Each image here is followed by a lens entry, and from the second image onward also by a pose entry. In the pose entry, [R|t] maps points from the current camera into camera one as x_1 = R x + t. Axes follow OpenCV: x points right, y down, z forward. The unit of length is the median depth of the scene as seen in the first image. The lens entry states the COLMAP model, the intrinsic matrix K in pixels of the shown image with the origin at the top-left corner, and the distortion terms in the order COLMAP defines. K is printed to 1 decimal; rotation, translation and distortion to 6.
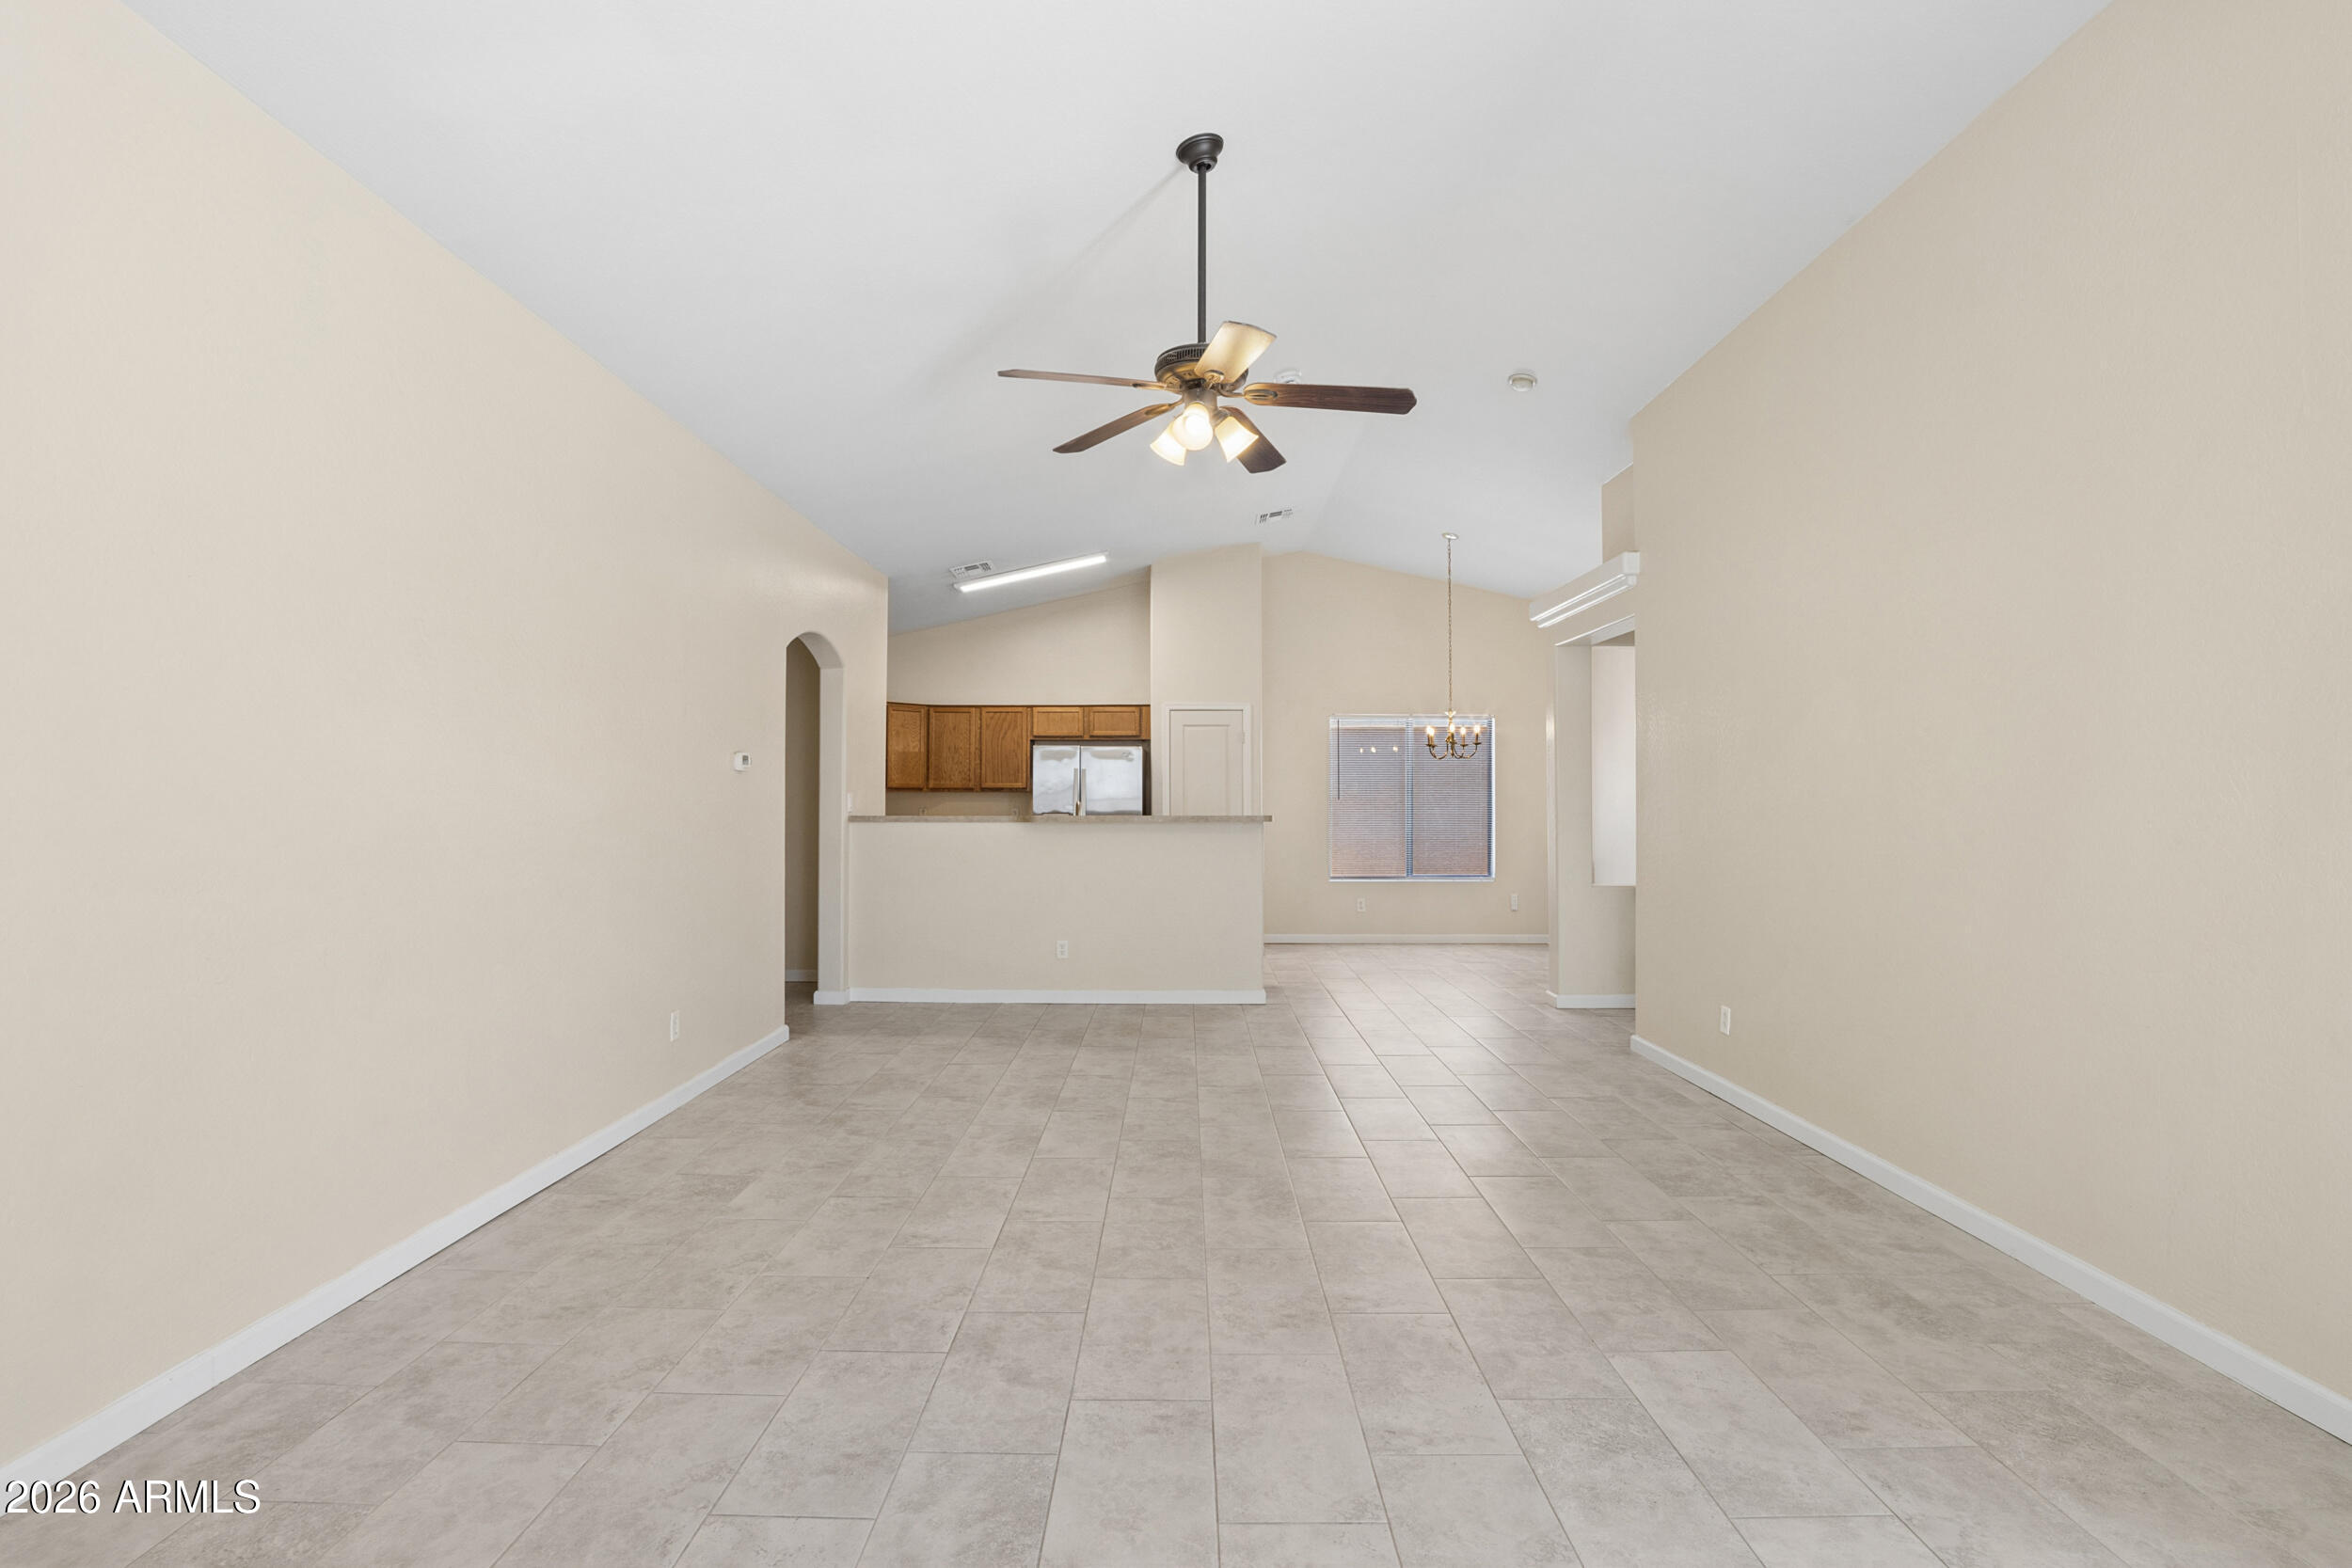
lens RADIAL K [[1097.9, 0, 1157.5], [0, 1097.9, 784.2], [0, 0, 1]] dist [-0.031901, 0.001799]
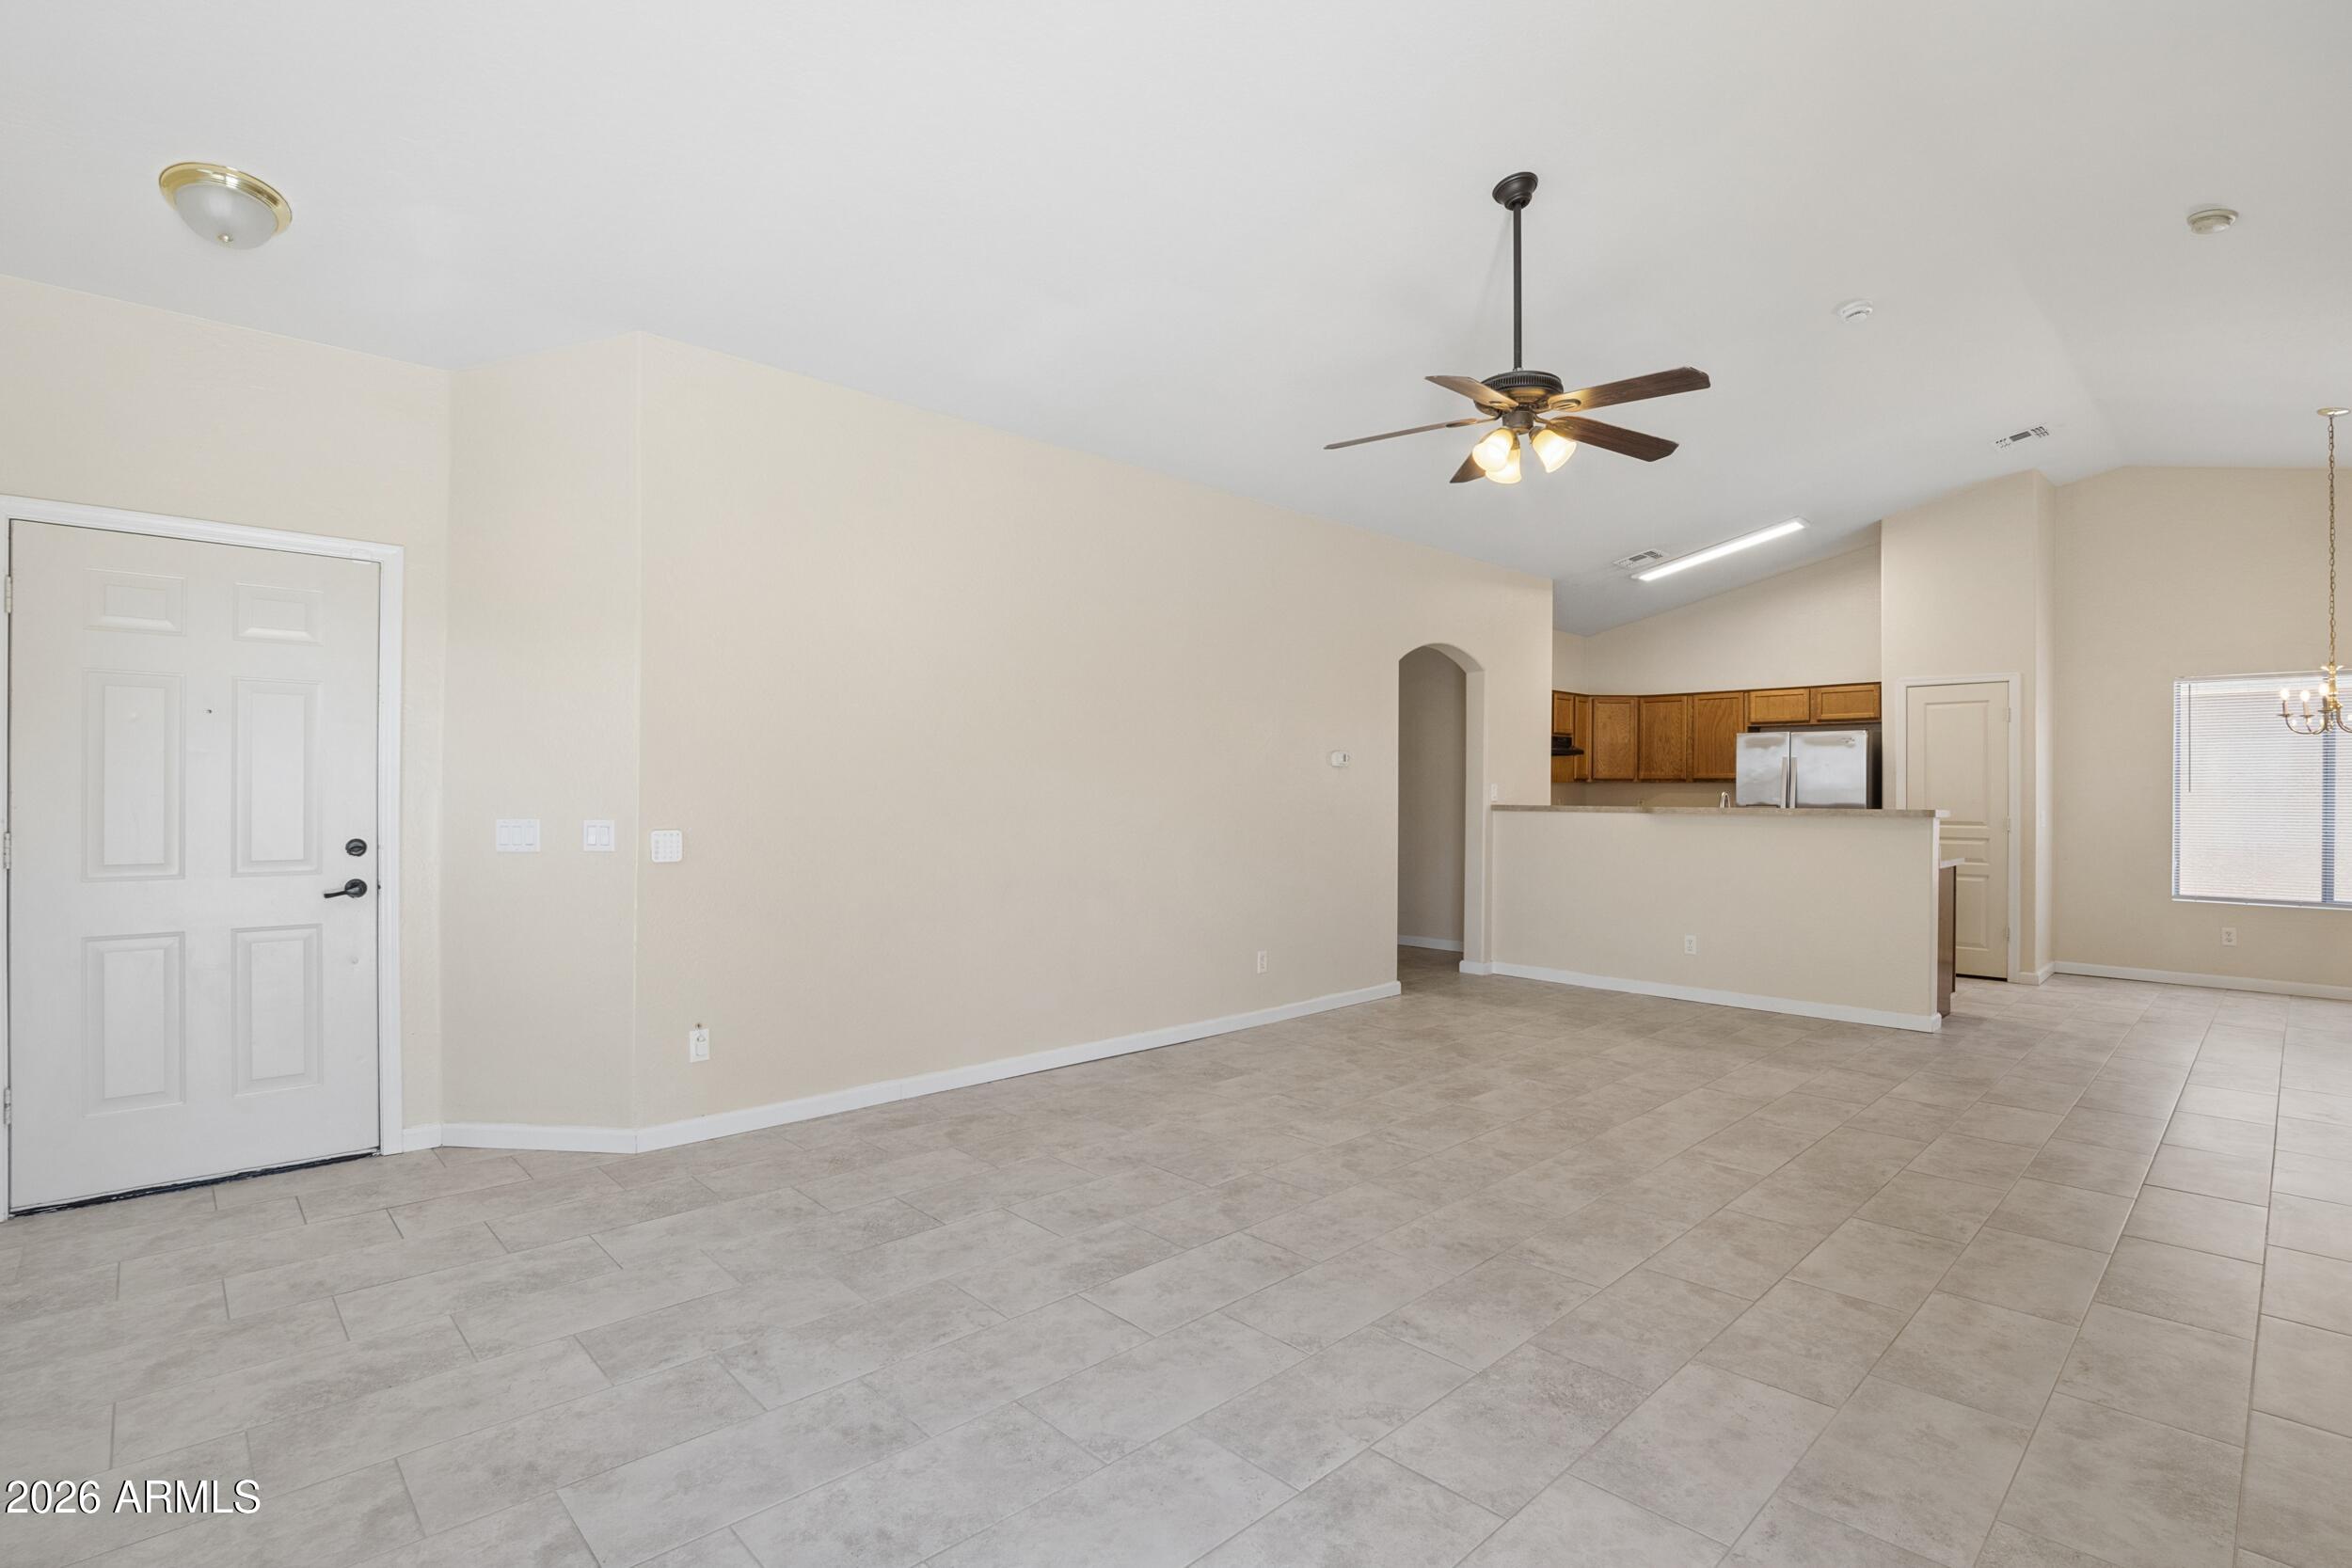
lens RADIAL K [[1097.9, 0, 1166.9], [0, 1097.9, 790.3], [0, 0, 1]] dist [-0.031901, 0.001799]
pose [[0.696117, 0.001483, -0.717927, 0.453995], [0.008345, 0.999914, 0.010156, 0.000052], [0.717880, -0.013061, 0.696044, -0.004397]]
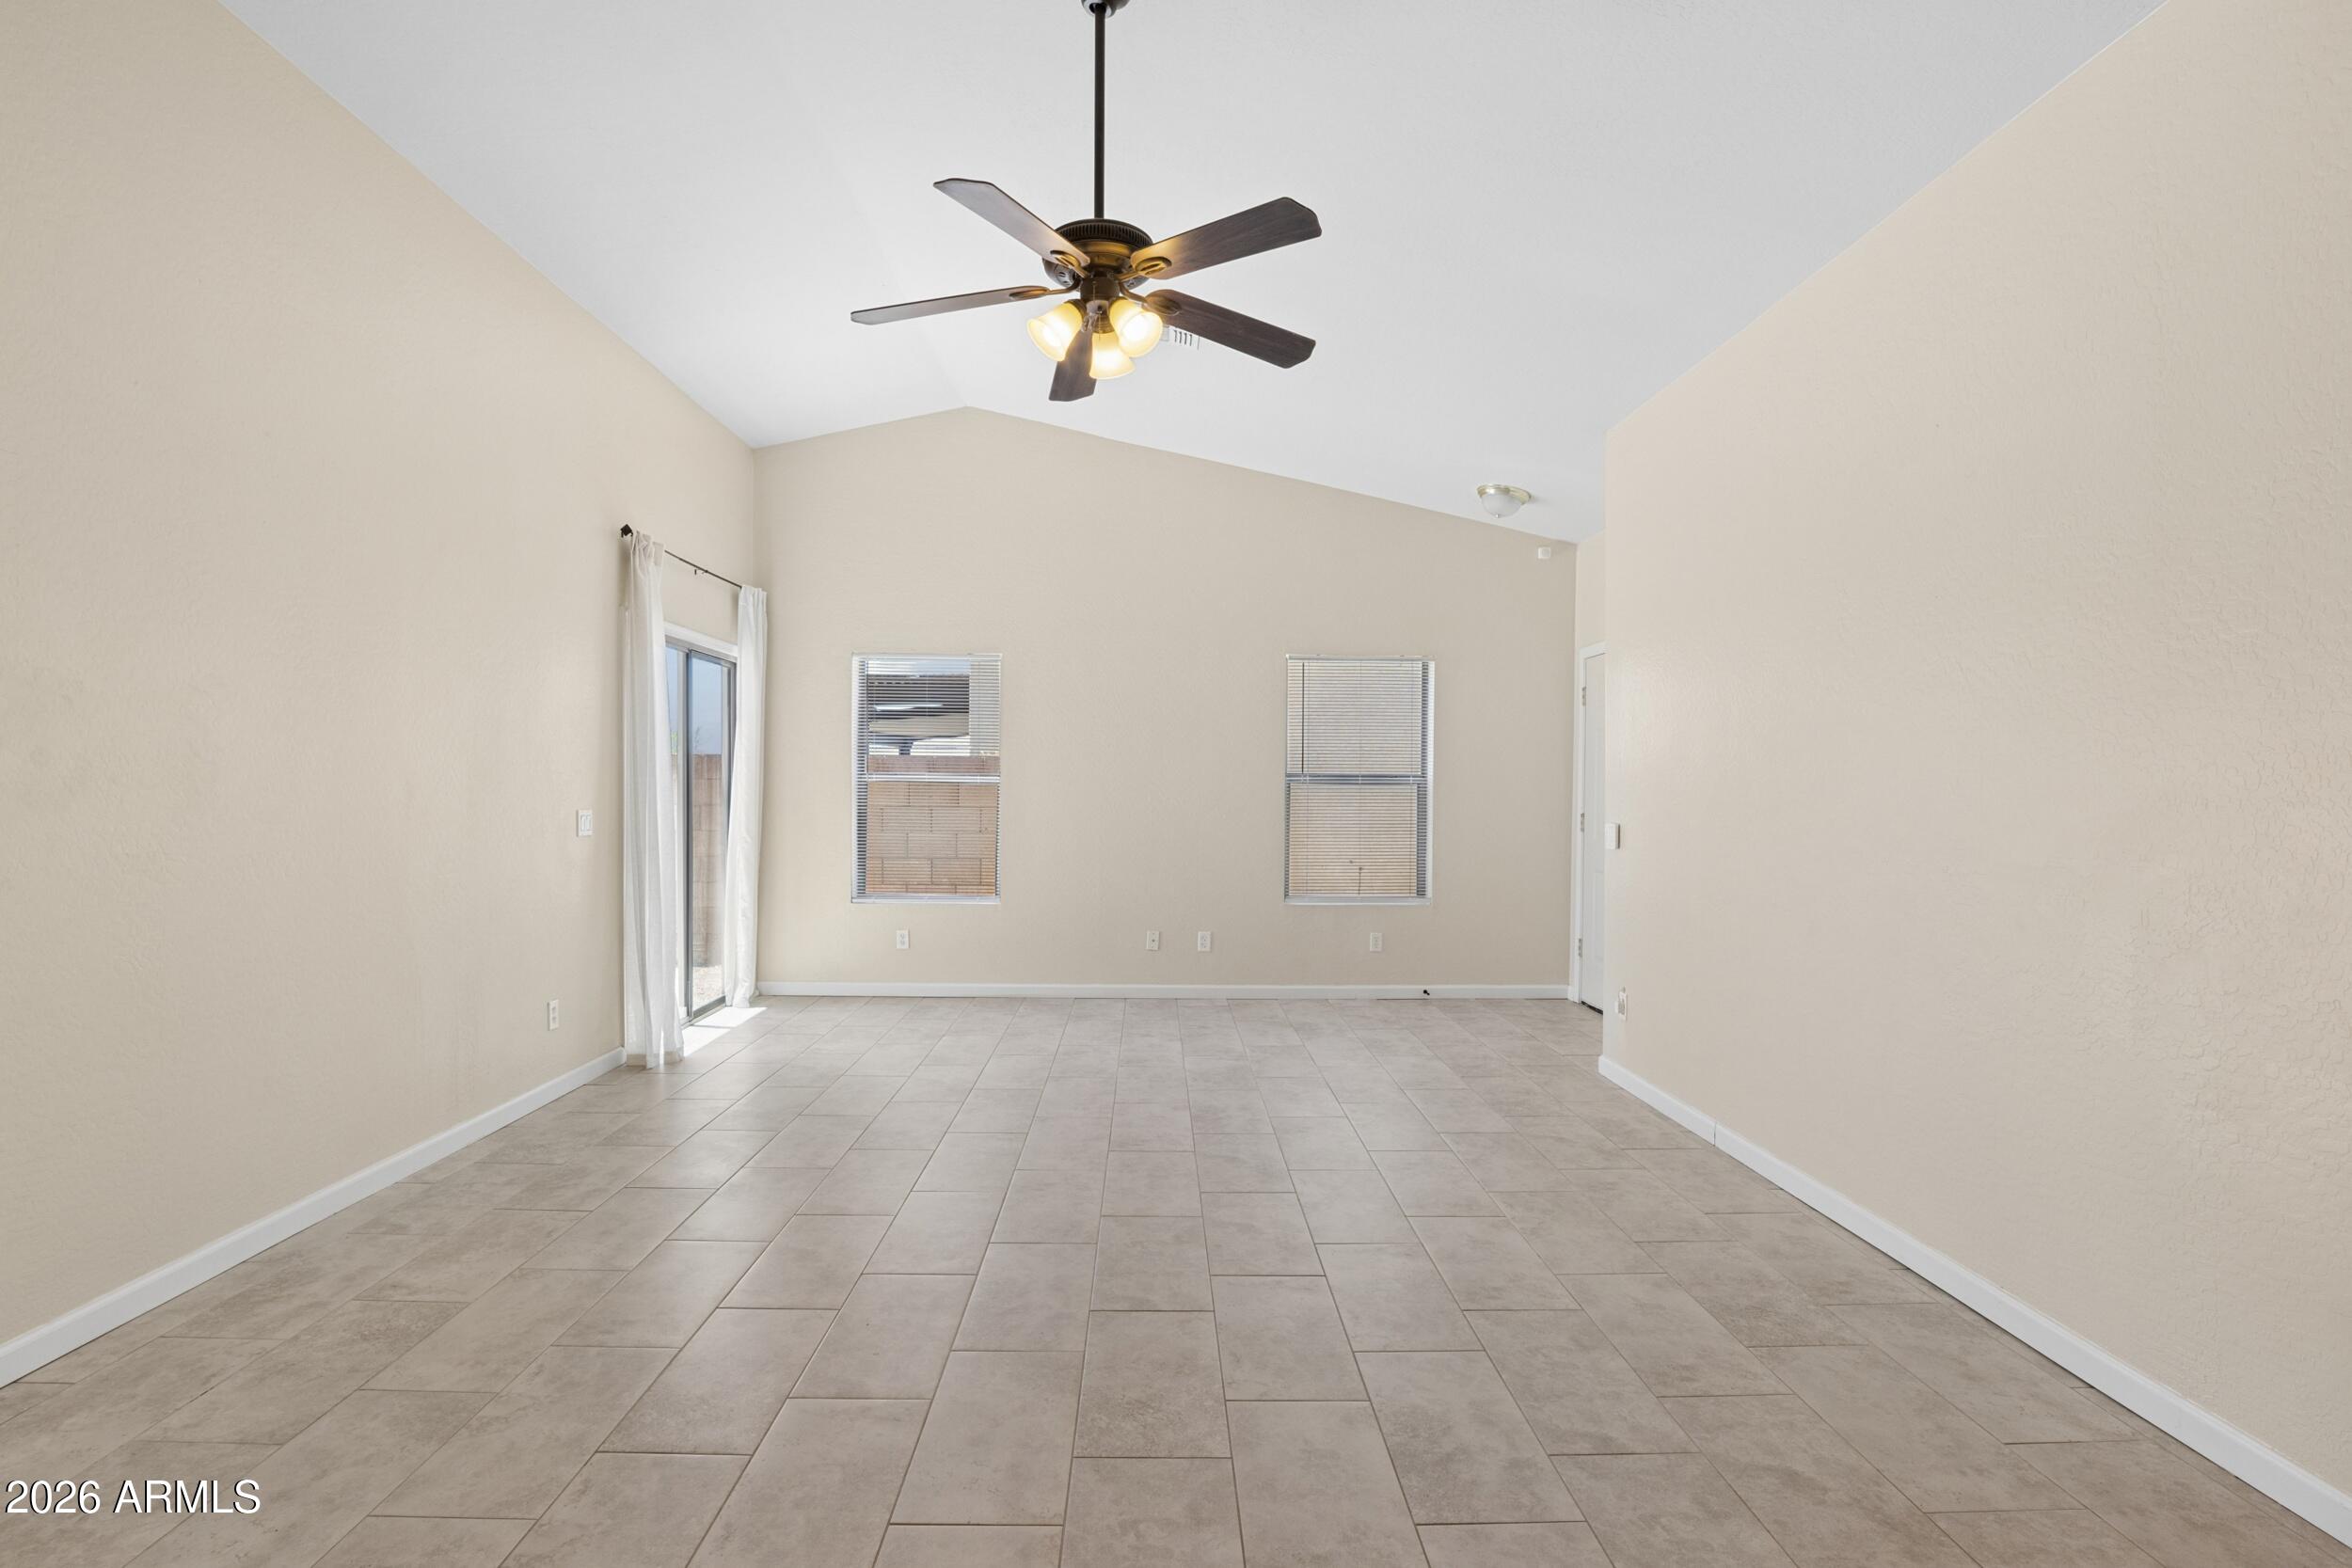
lens RADIAL K [[1097.9, 0, 1165.2], [0, 1097.9, 839.0], [0, 0, 1]] dist [-0.031901, 0.001799]
pose [[-0.999333, -0.003437, -0.036348, 0.013880], [-0.004390, 0.999647, 0.026187, 0.028100], [0.036246, 0.026329, -0.998996, 1.429292]]
